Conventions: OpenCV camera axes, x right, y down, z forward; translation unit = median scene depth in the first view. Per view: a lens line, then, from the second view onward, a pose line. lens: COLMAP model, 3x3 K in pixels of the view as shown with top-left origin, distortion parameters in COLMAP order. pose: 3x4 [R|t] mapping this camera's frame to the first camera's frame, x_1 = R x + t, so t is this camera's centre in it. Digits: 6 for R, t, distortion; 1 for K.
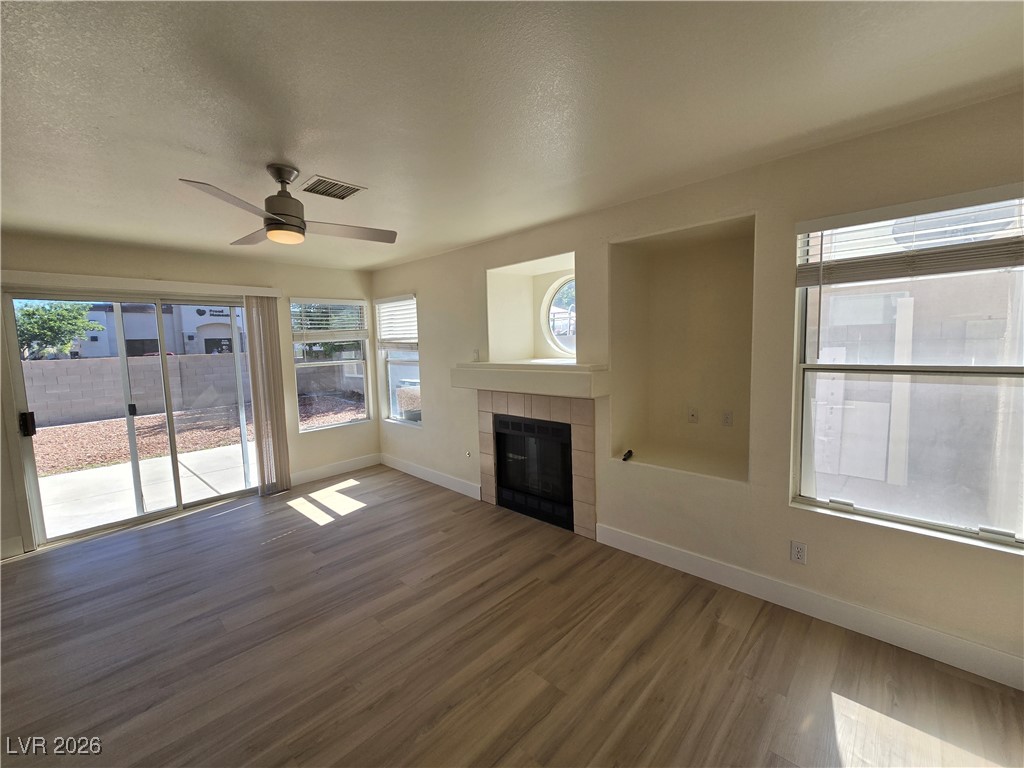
lens RADIAL K [[418.5, 0, 510.9], [0, 418.5, 378.7], [0, 0, 1]] dist [-0.003488, 0.000499]
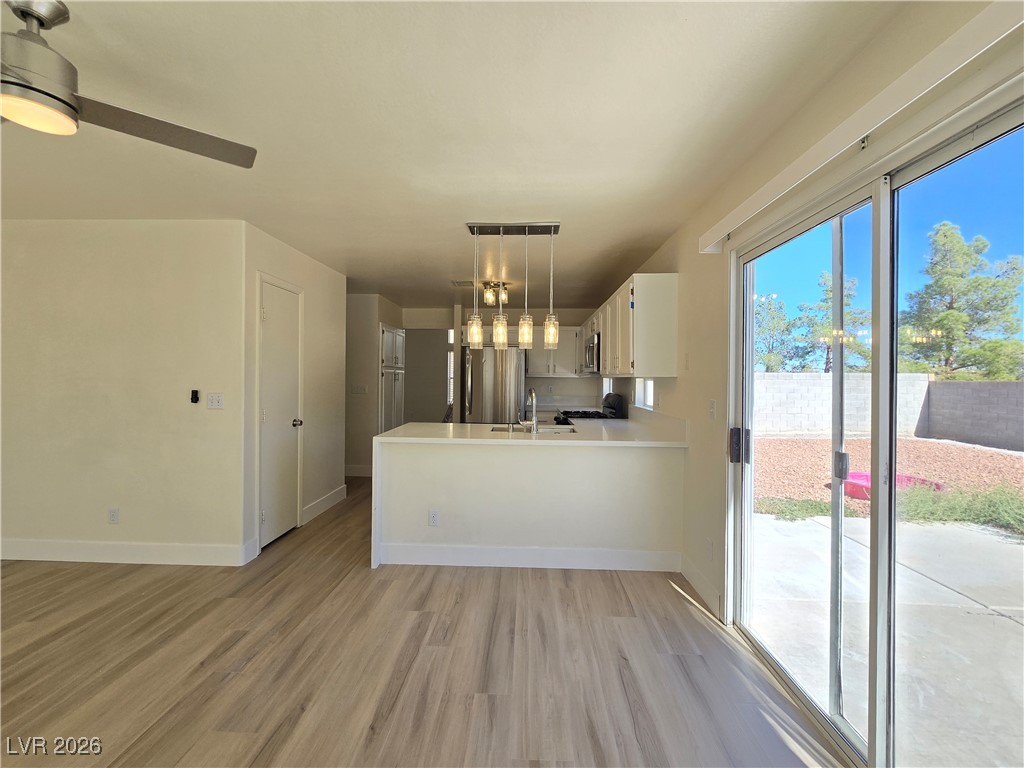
lens RADIAL K [[418.5, 0, 510.9], [0, 418.5, 378.7], [0, 0, 1]] dist [-0.003488, 0.000499]
pose [[-0.746786, 0.023750, -0.664640, -0.366473], [-0.046705, 0.995022, 0.088034, -0.036463], [0.663422, 0.096785, -0.741959, 1.080872]]
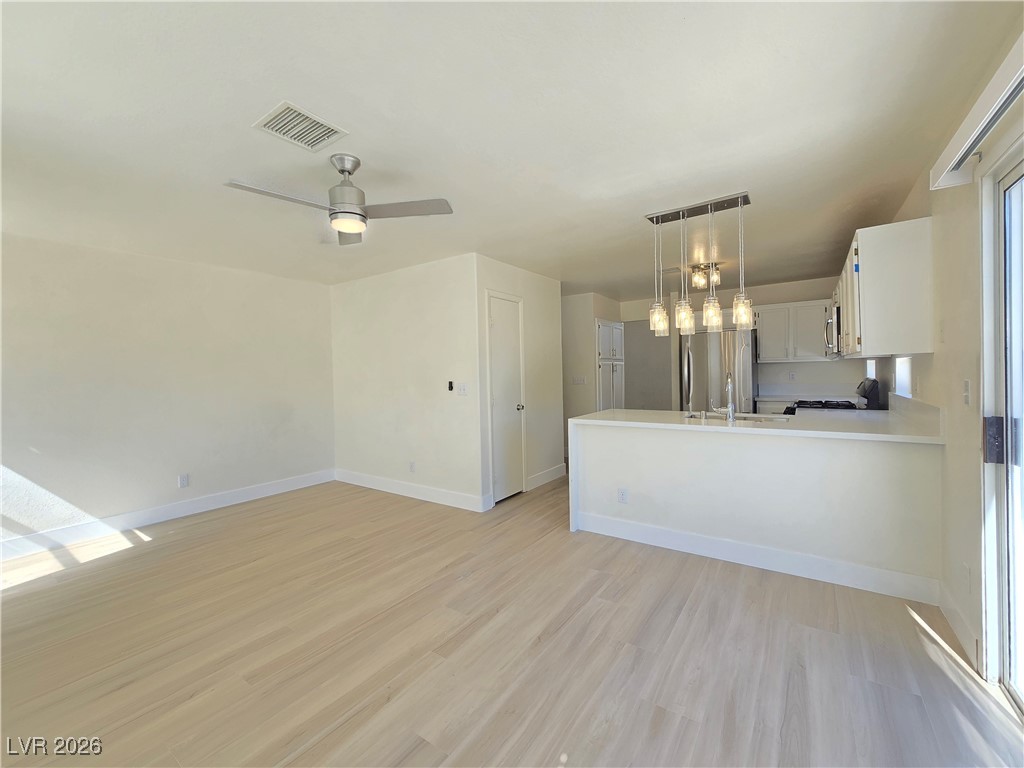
lens RADIAL K [[418.5, 0, 510.9], [0, 418.5, 378.7], [0, 0, 1]] dist [-0.003488, 0.000499]
pose [[-0.987010, 0.054432, -0.151160, -0.434452], [0.038620, 0.993654, 0.105644, -0.034921], [0.155951, 0.098434, -0.982848, 1.205302]]
